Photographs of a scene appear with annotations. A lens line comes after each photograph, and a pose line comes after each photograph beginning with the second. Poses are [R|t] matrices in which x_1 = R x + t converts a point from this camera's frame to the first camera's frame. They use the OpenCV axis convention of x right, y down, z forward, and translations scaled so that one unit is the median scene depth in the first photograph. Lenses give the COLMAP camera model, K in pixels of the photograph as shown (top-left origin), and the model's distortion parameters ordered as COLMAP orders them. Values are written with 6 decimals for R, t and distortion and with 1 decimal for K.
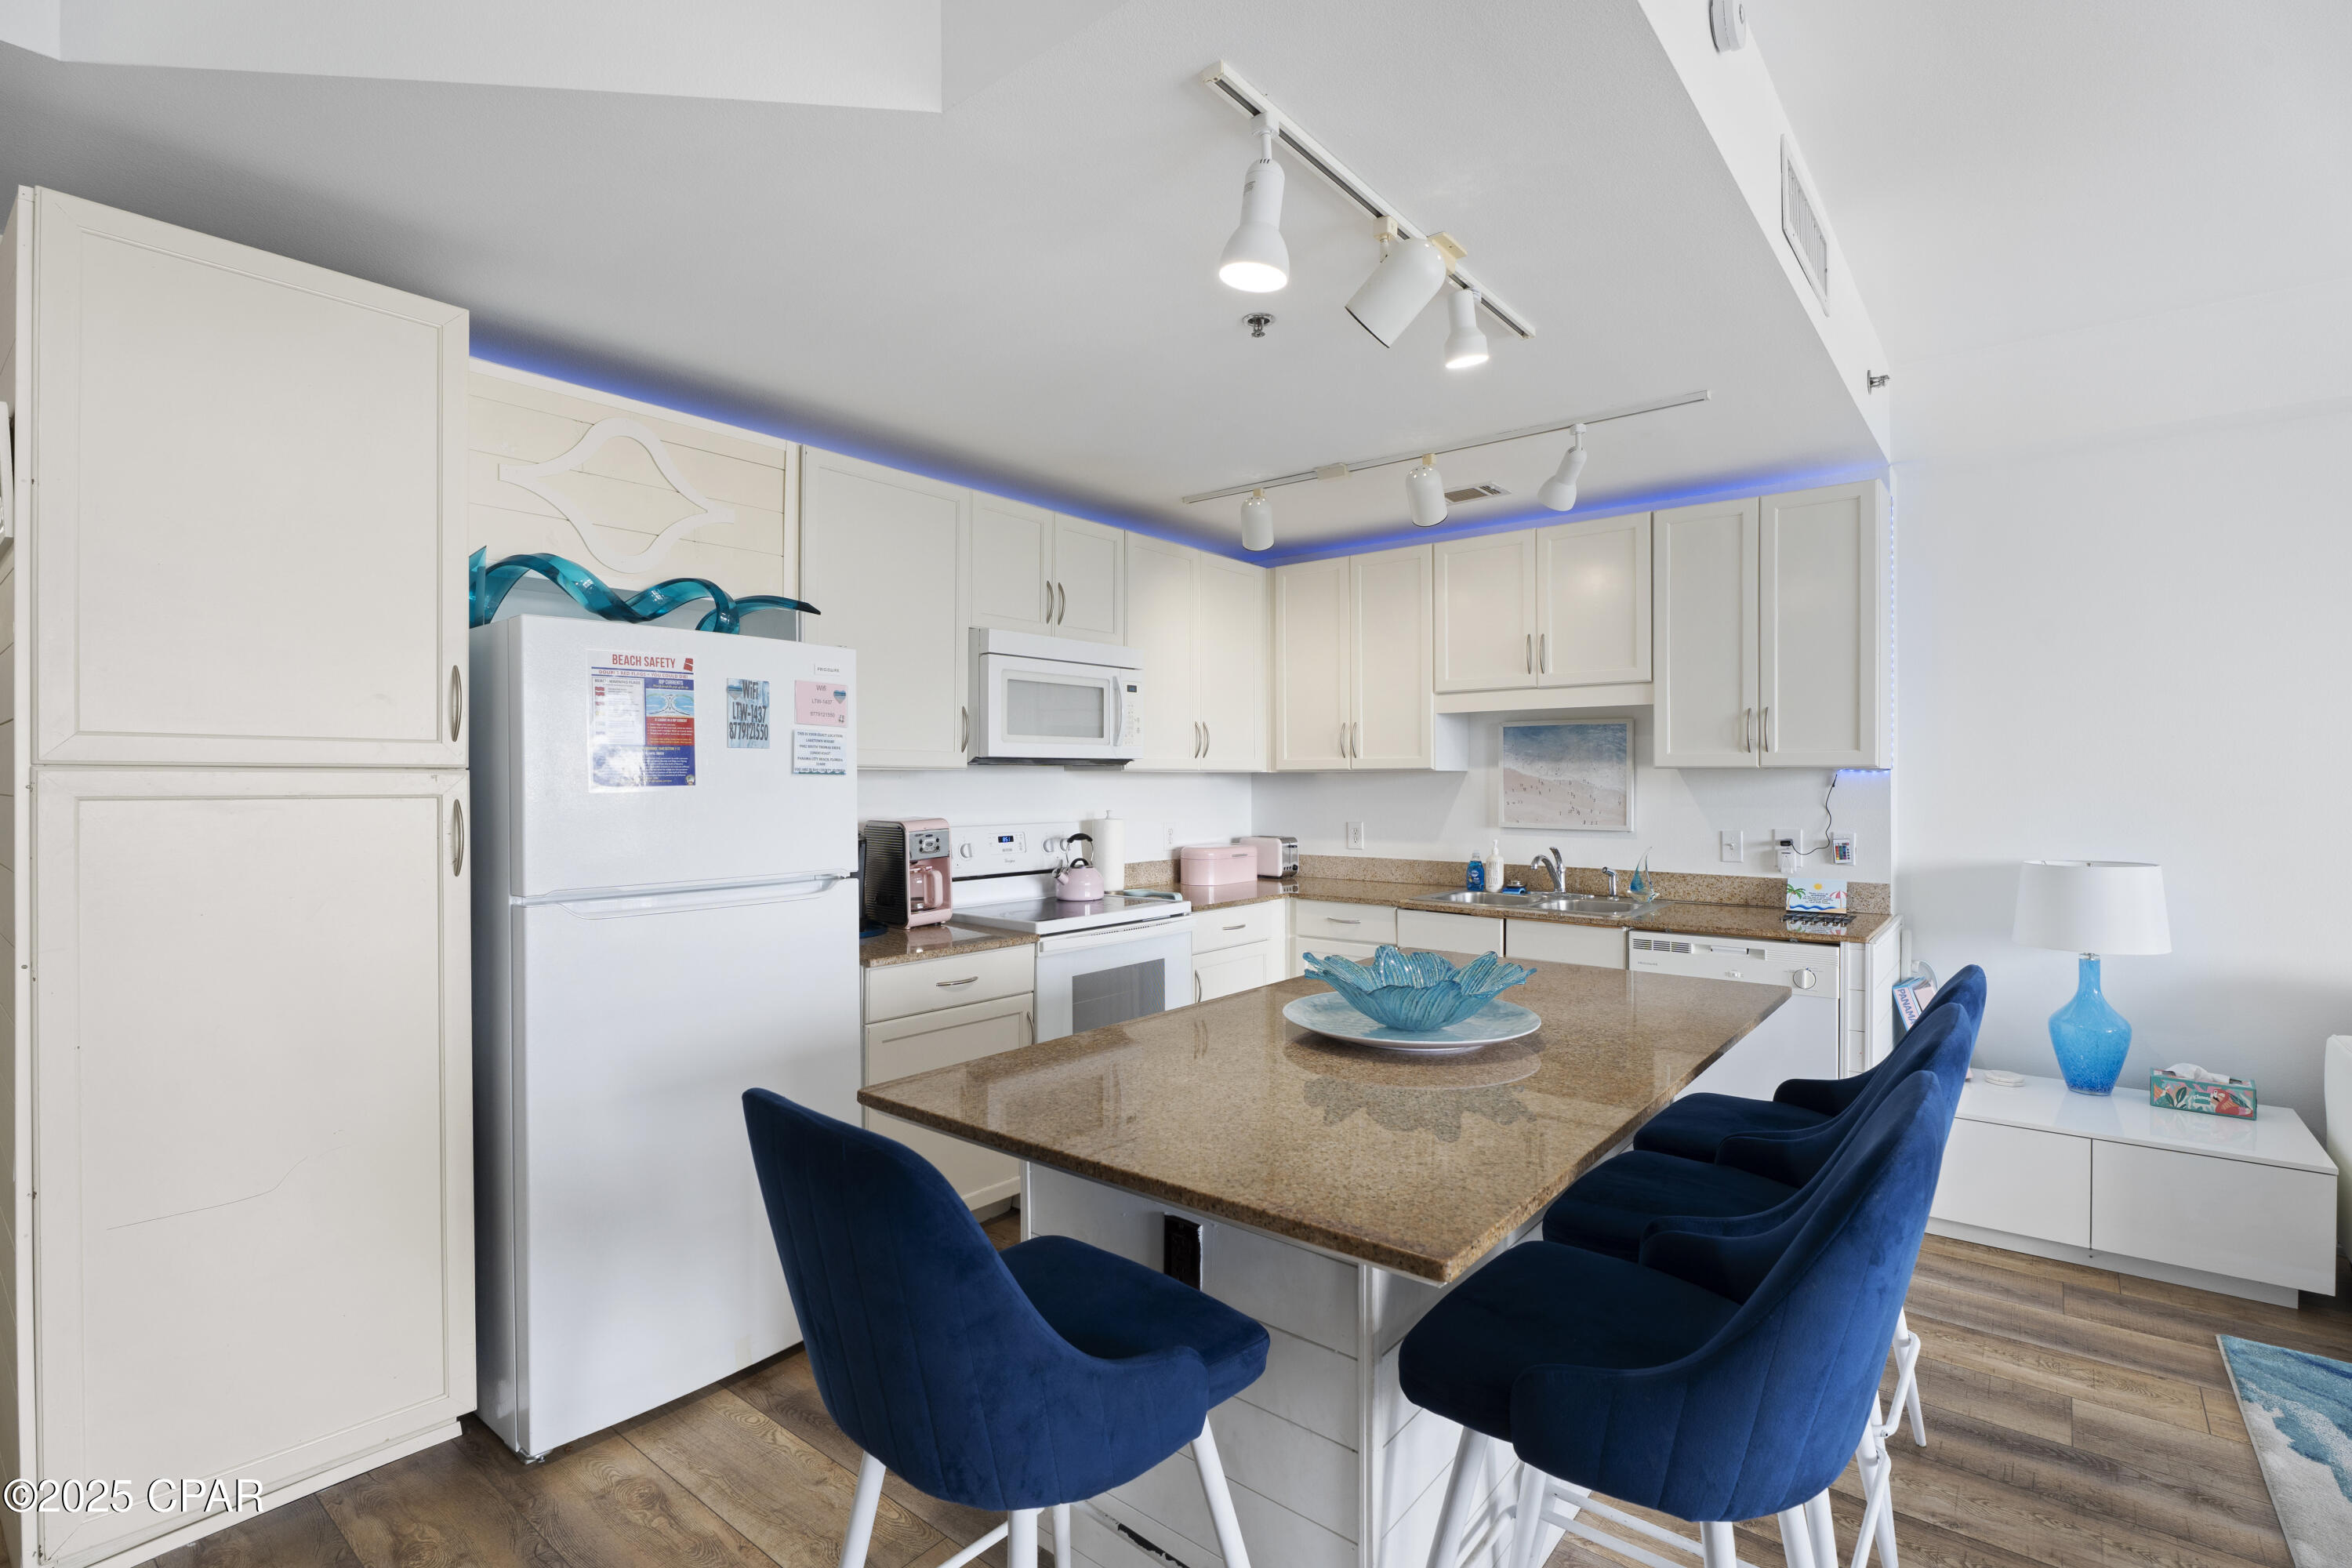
lens RADIAL K [[1126.8, 0, 1219.6], [0, 1126.8, 758.8], [0, 0, 1]] dist [-0.010581, 0.000880]
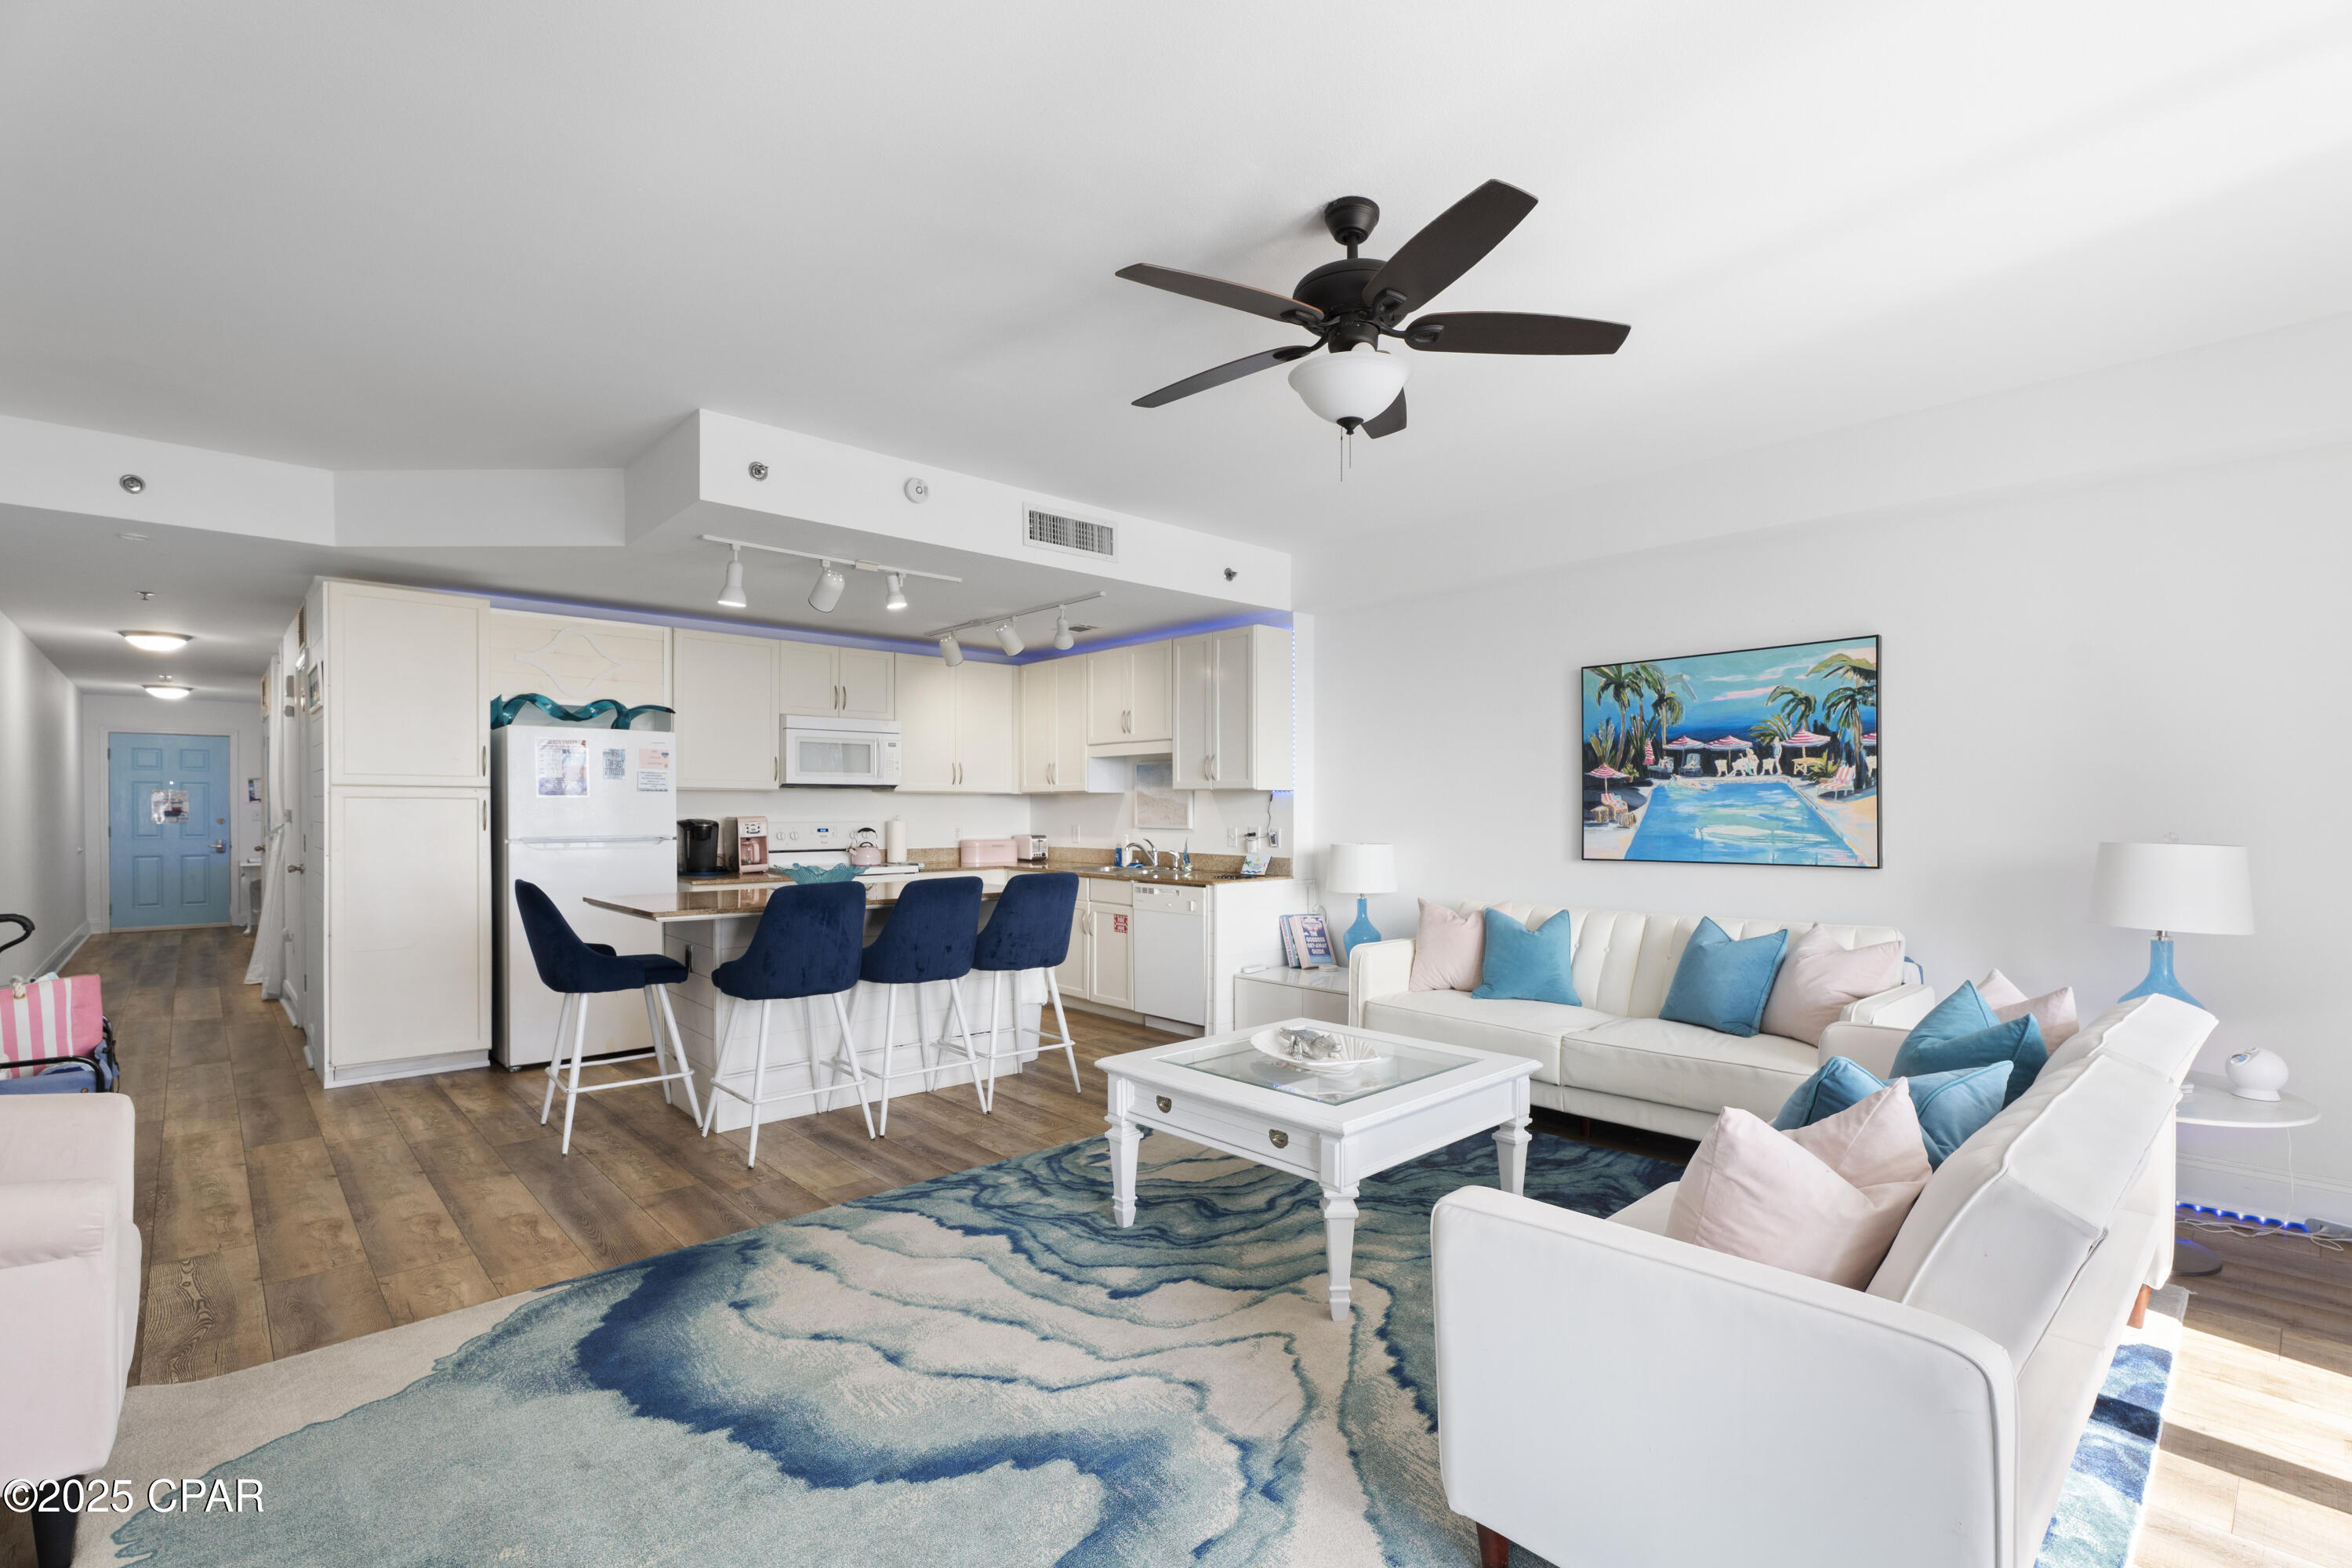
lens RADIAL K [[1055.7, 0, 1192.1], [0, 1055.7, 813.2], [0, 0, 1]] dist [0.000233, 0.002067]
pose [[0.987241, 0.002531, -0.159213, 0.700547], [0.000896, 0.999770, 0.021447, 0.009390], [0.159230, -0.021316, 0.987011, -0.598730]]
